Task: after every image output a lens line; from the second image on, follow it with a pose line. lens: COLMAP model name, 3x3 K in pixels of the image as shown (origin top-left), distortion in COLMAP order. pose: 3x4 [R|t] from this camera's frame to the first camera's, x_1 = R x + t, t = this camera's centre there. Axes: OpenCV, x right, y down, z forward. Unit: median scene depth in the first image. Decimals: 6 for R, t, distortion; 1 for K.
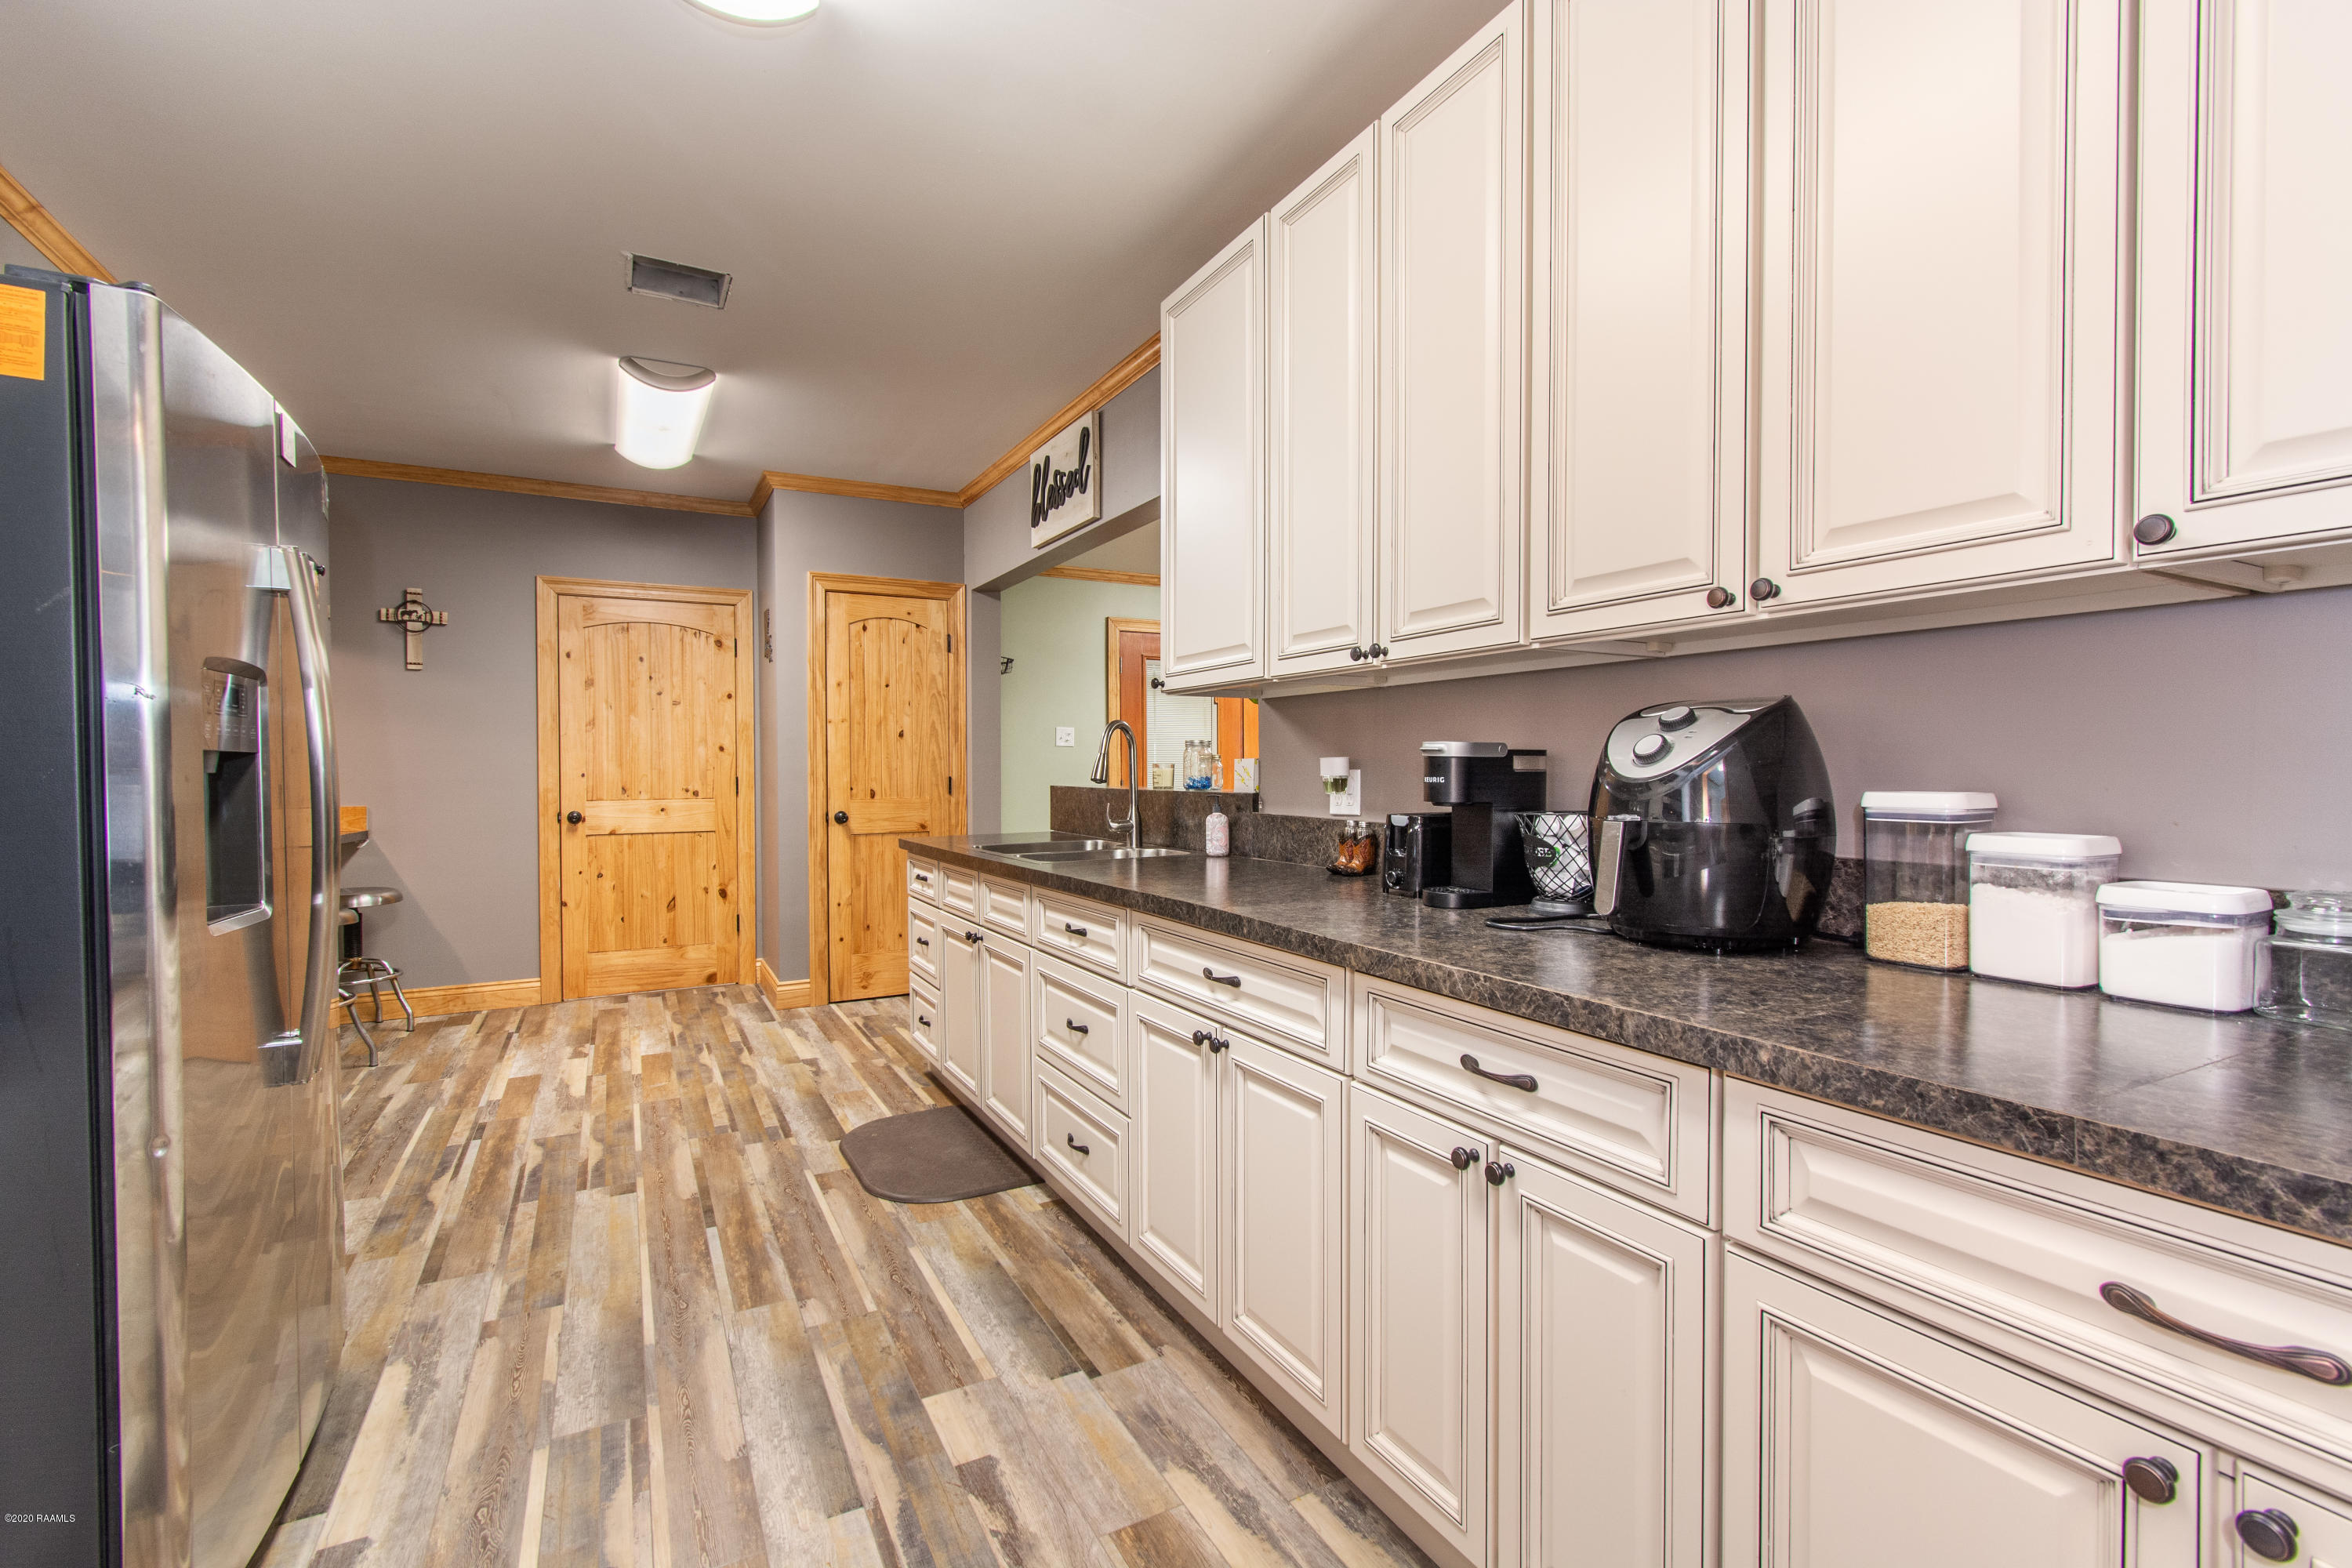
lens RADIAL K [[1033.3, 0, 1168.4], [0, 1033.3, 786.2], [0, 0, 1]] dist [0.001903, -0.001770]
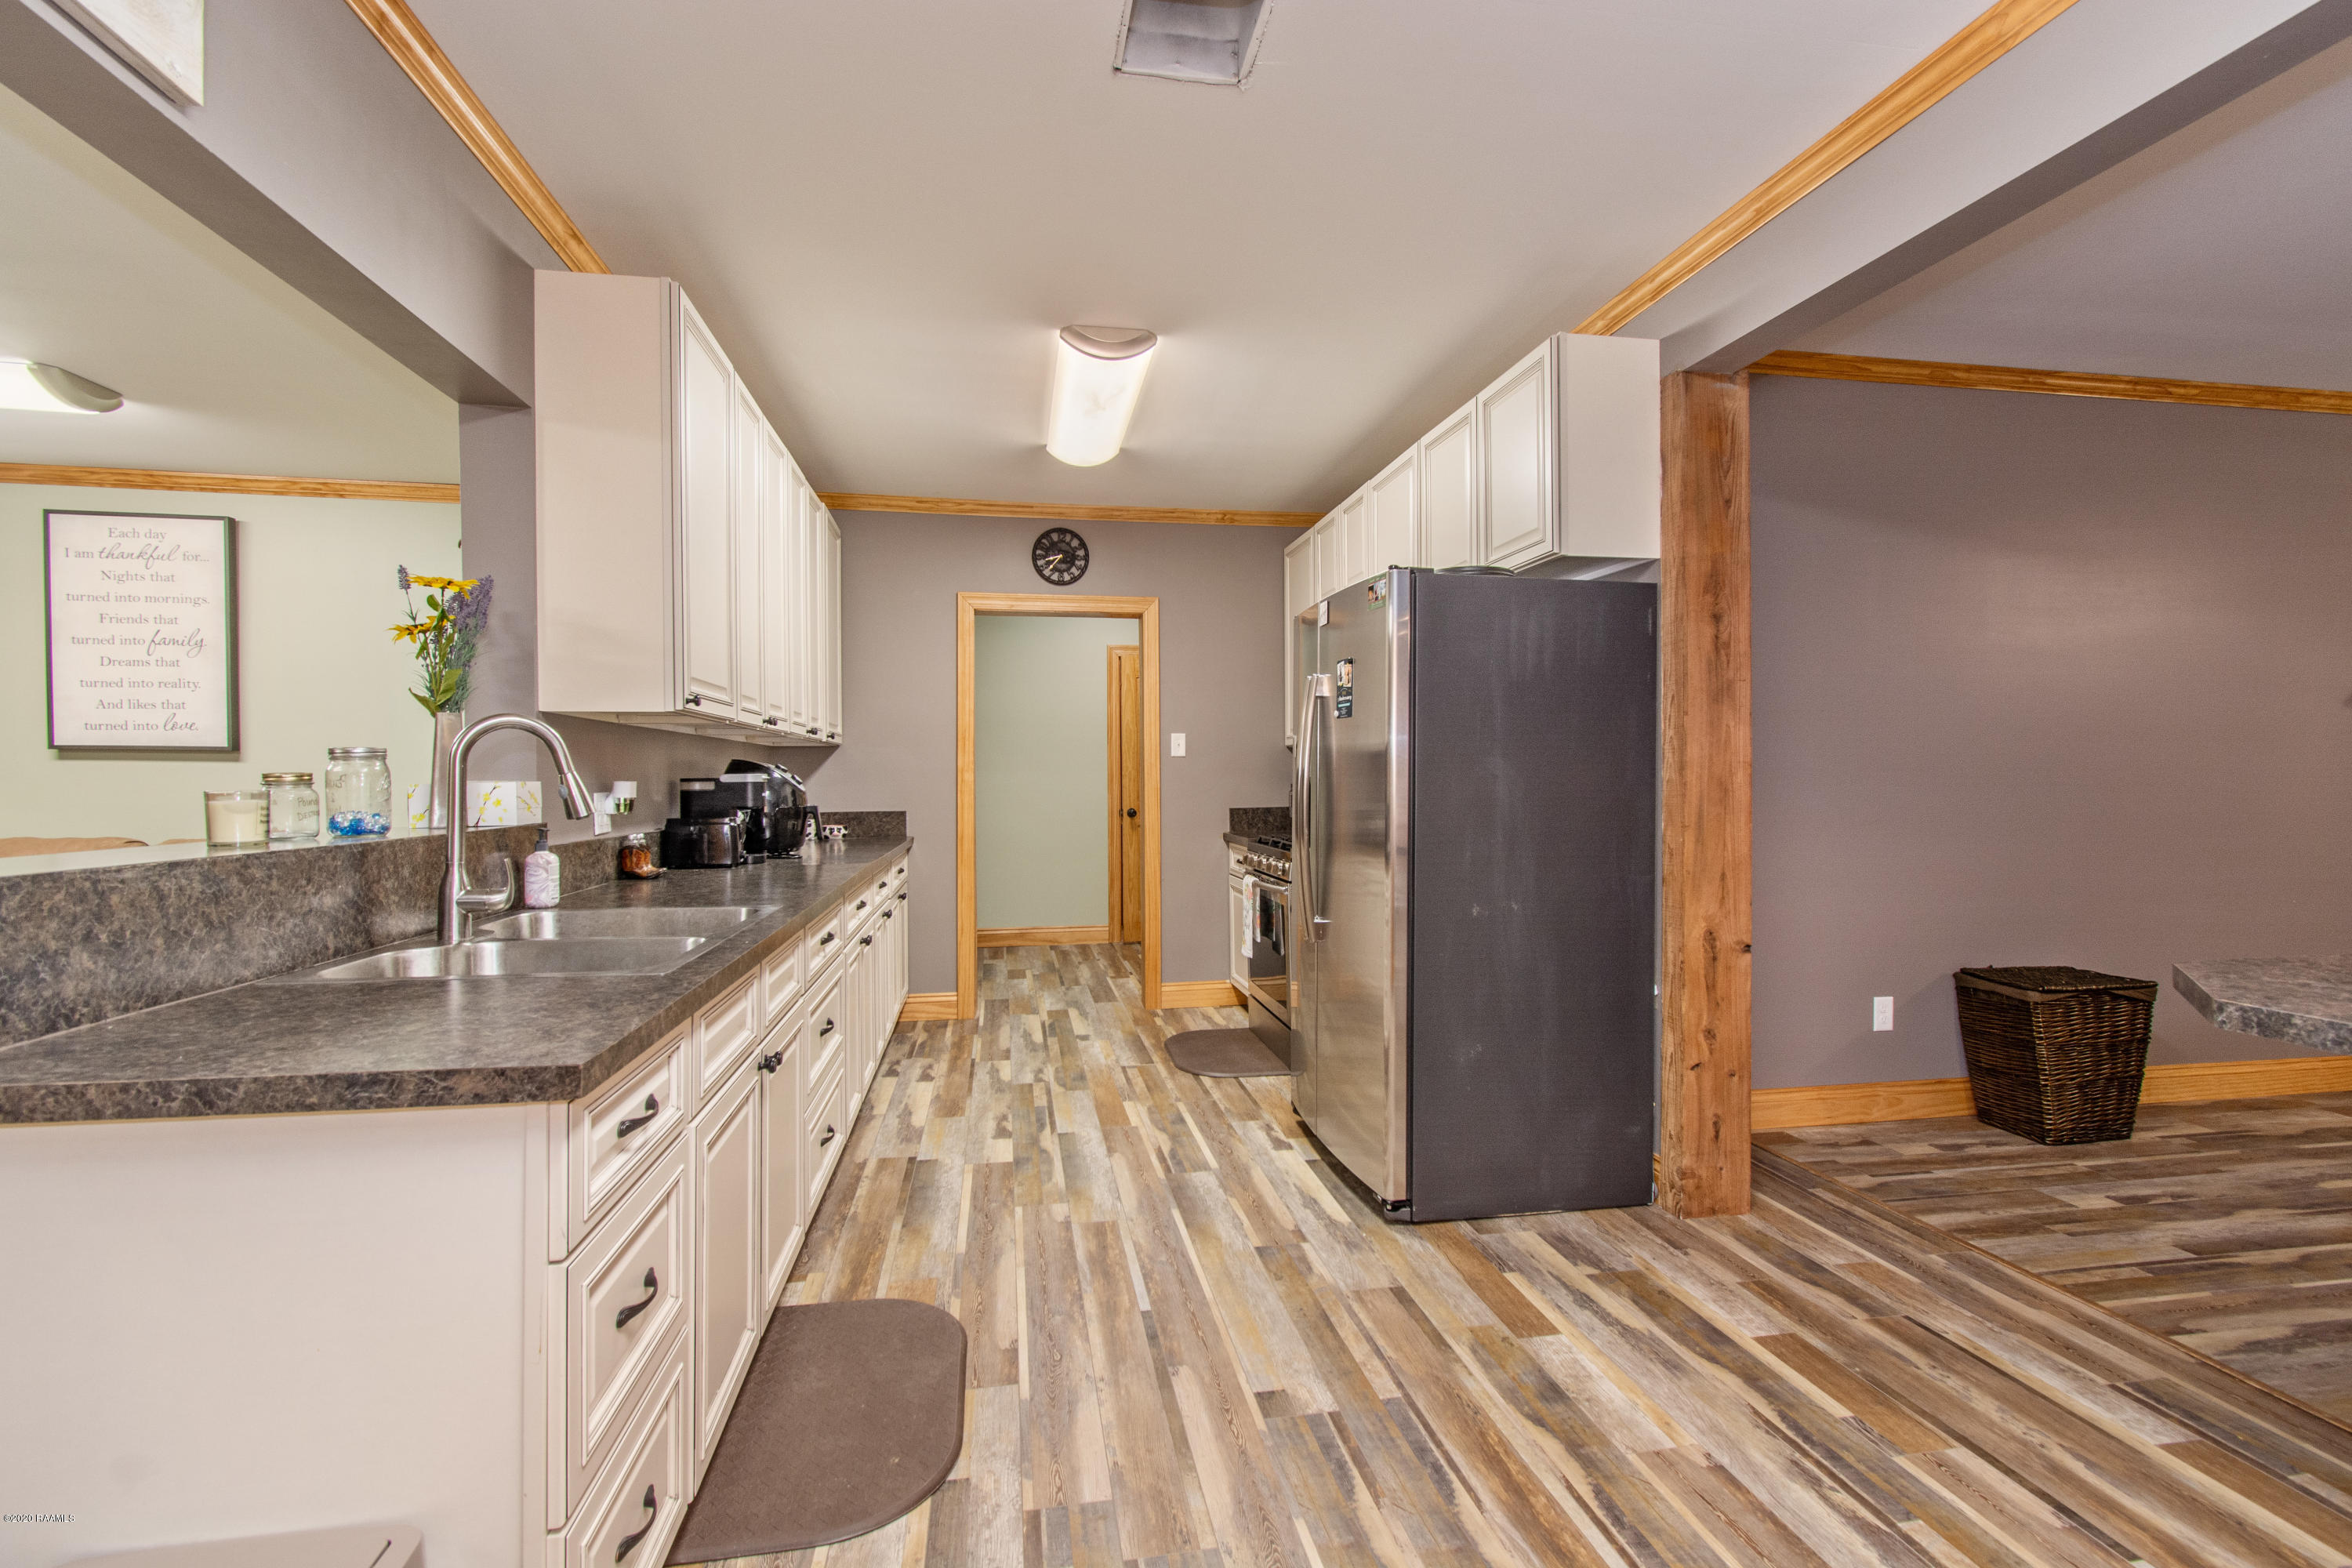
lens RADIAL K [[1033.3, 0, 1168.6], [0, 1033.3, 781.4], [0, 0, 1]] dist [0.001903, -0.001770]
pose [[-0.946242, 0.006103, 0.323403, -0.664375], [0.013495, 0.999696, 0.020617, -0.038511], [-0.323179, 0.023873, -0.946037, 1.613438]]
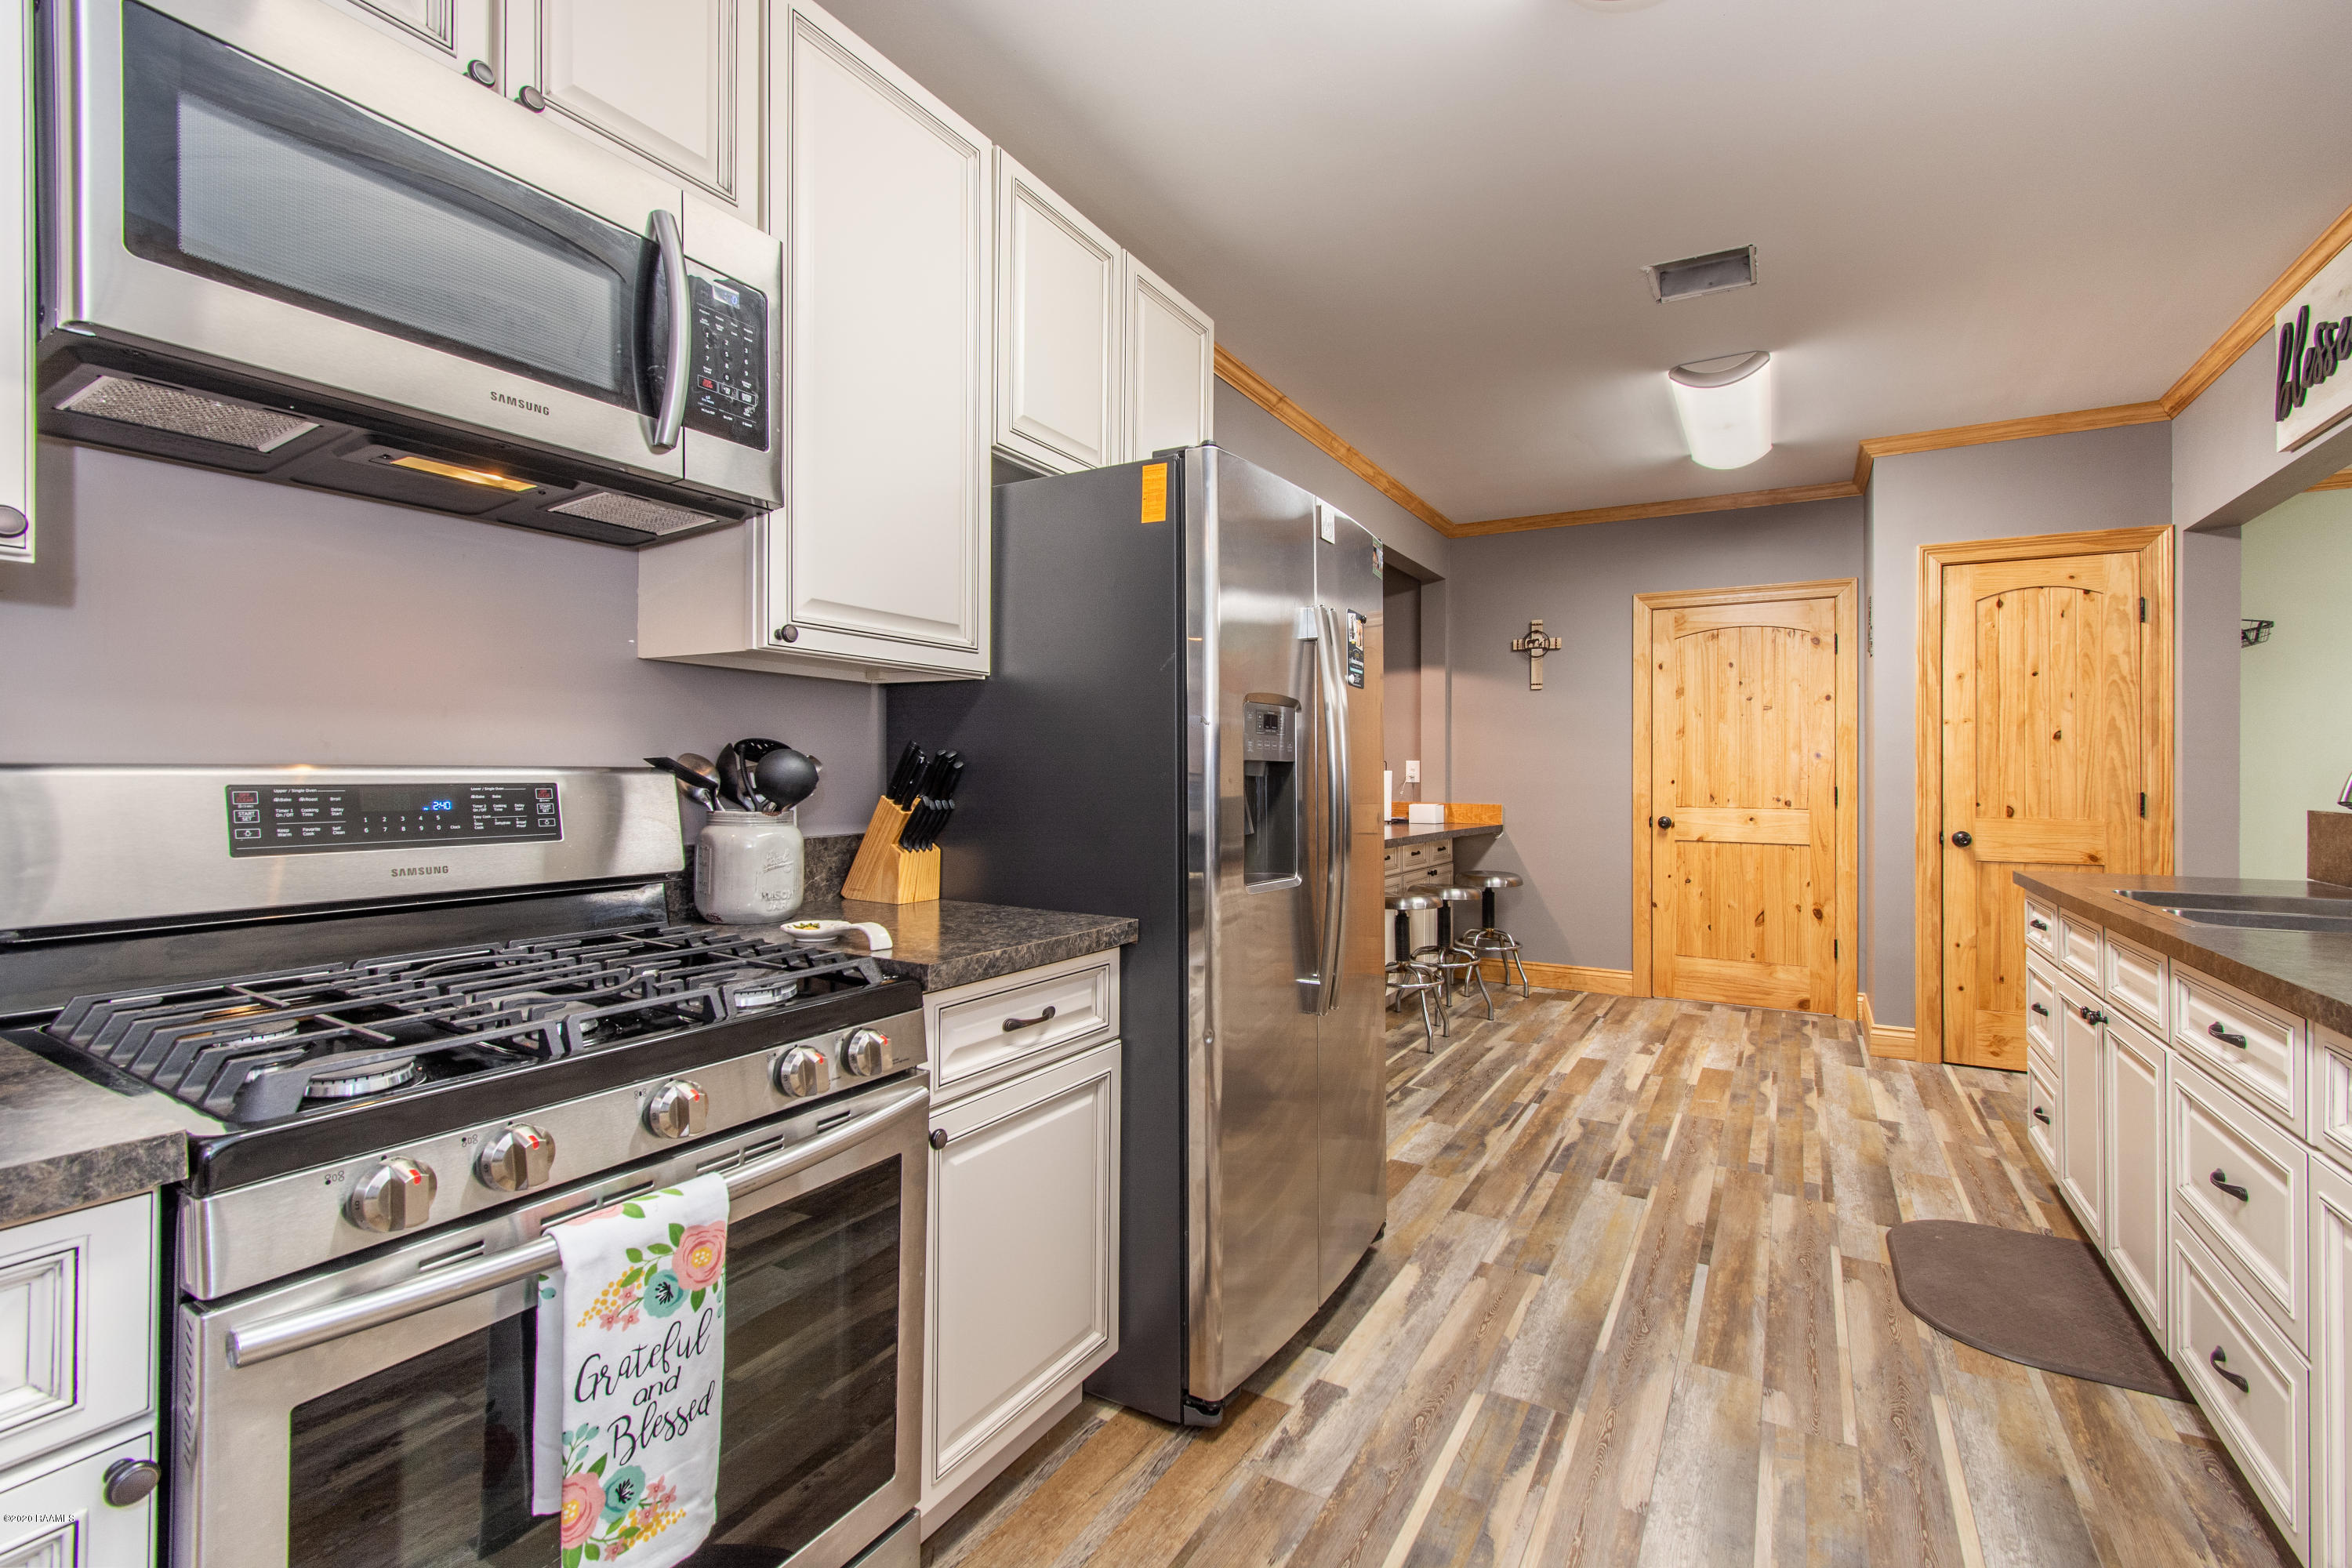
lens RADIAL K [[1033.3, 0, 1196.1], [0, 1033.3, 776.8], [0, 0, 1]] dist [0.001903, -0.001770]
pose [[0.529159, 0.013670, -0.848412, 0.094000], [-0.026870, 0.999639, -0.000652, -0.003511], [0.848097, 0.023142, 0.529335, 0.088393]]
